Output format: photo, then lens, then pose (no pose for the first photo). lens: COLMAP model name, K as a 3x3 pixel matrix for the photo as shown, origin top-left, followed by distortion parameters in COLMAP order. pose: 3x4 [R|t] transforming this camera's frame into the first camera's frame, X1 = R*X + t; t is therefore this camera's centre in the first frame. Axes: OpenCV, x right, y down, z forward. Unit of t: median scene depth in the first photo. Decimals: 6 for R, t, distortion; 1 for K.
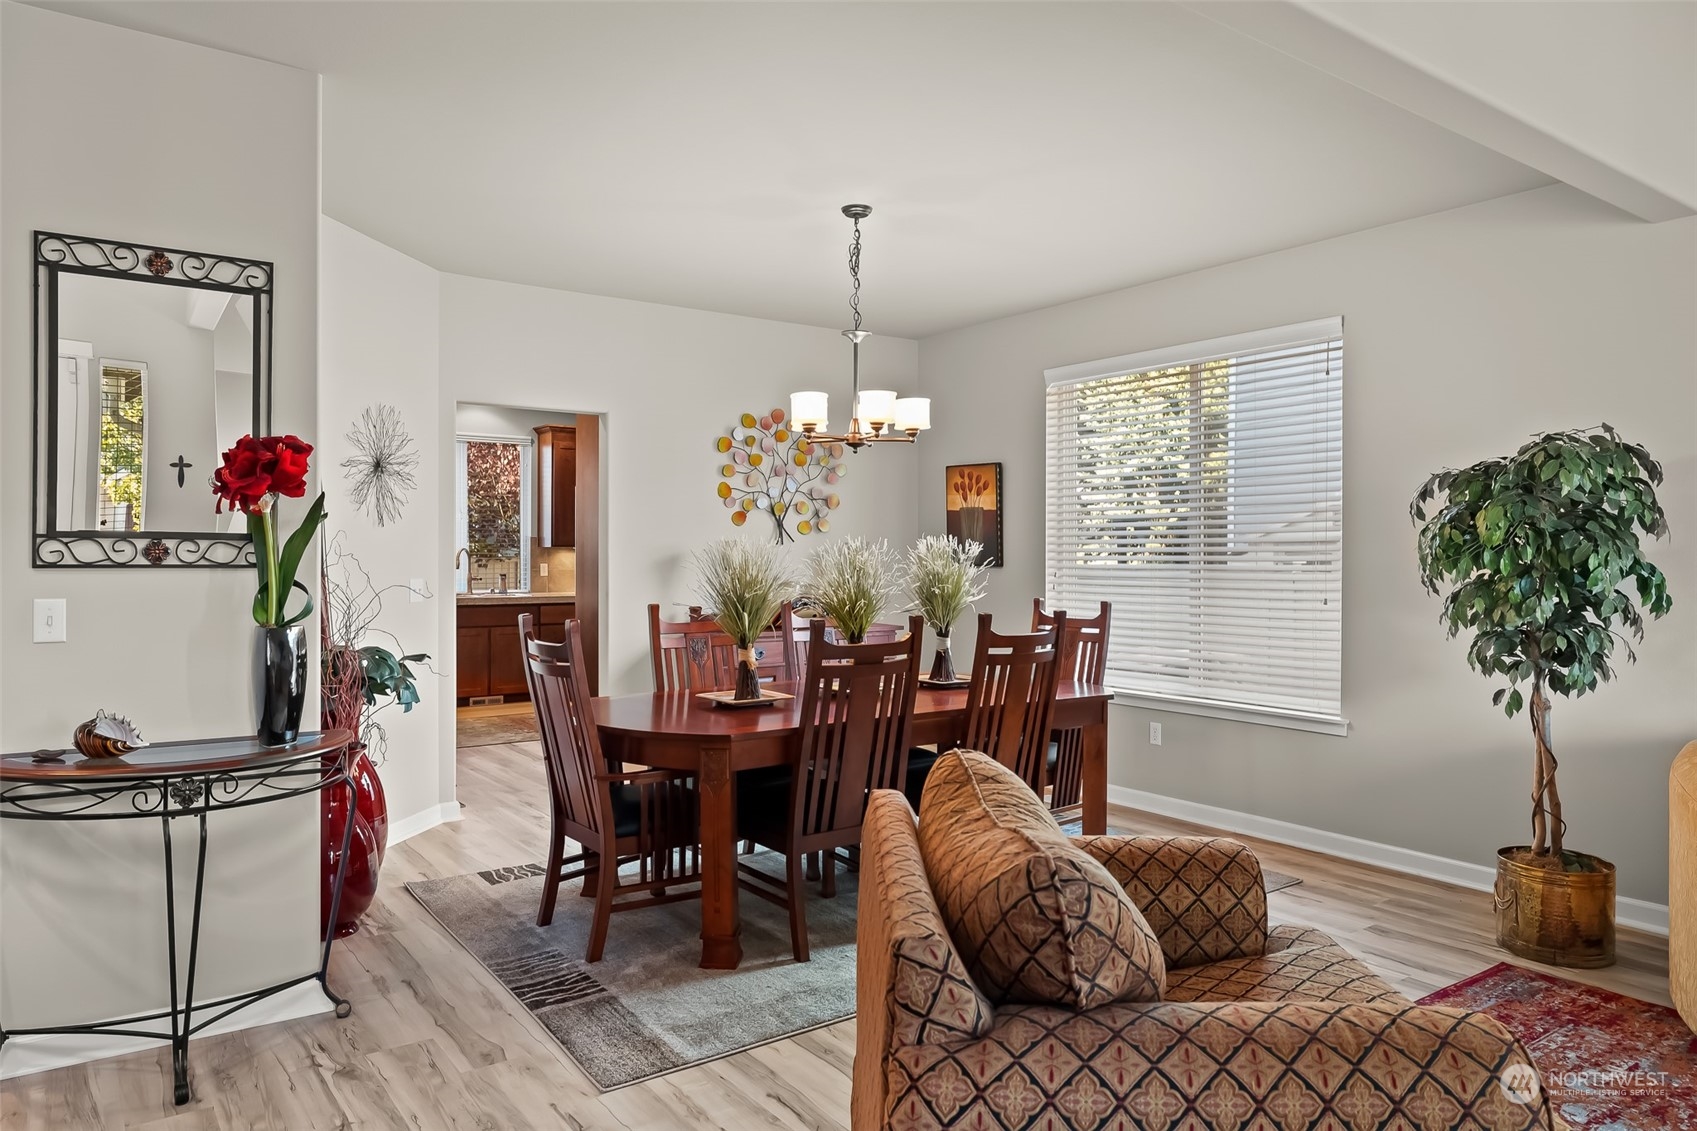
lens RADIAL K [[1125.9, 0, 903.3], [0, 1125.9, 561.0], [0, 0, 1]] dist [-0.000372, -0.001786]
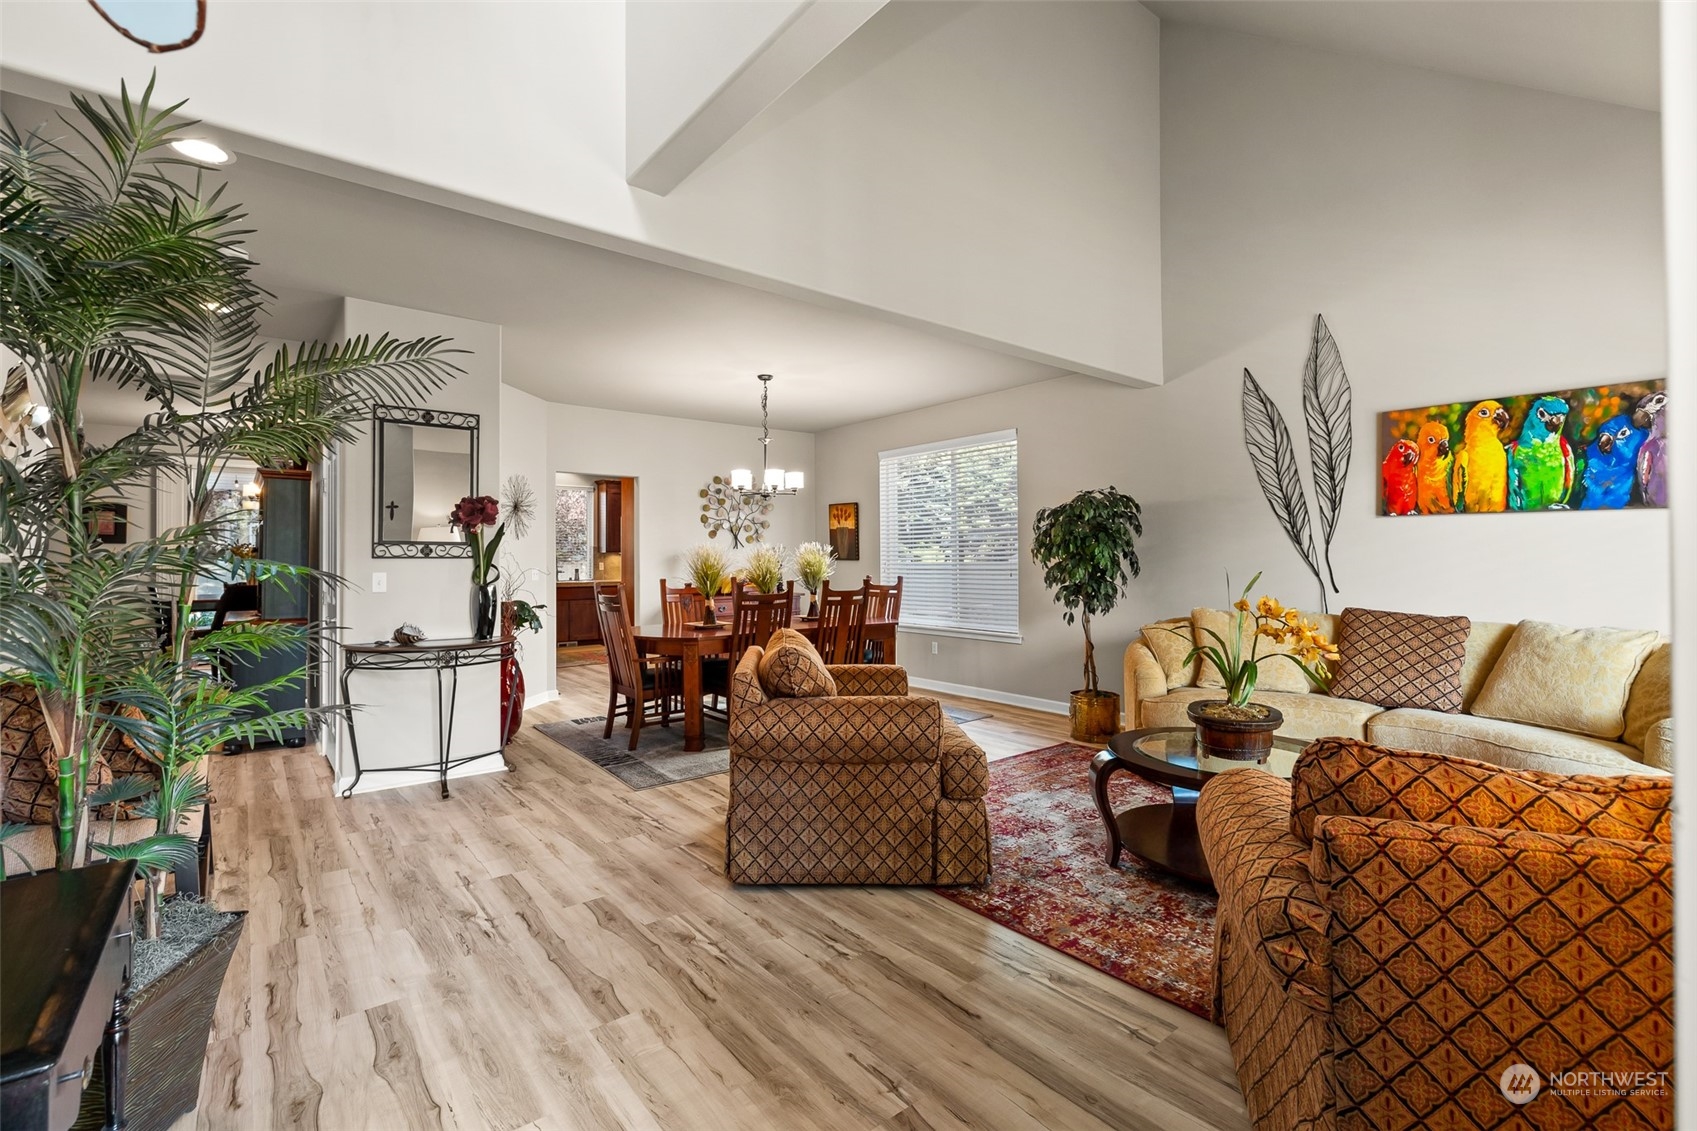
lens RADIAL K [[731.2, 0, 846.8], [0, 731.2, 553.6], [0, 0, 1]] dist [0.002448, 0.000221]
pose [[0.999817, -0.006820, 0.017851, 0.086938], [0.007029, 0.999908, -0.011619, 0.014699], [-0.017770, 0.011743, 0.999773, -0.315134]]
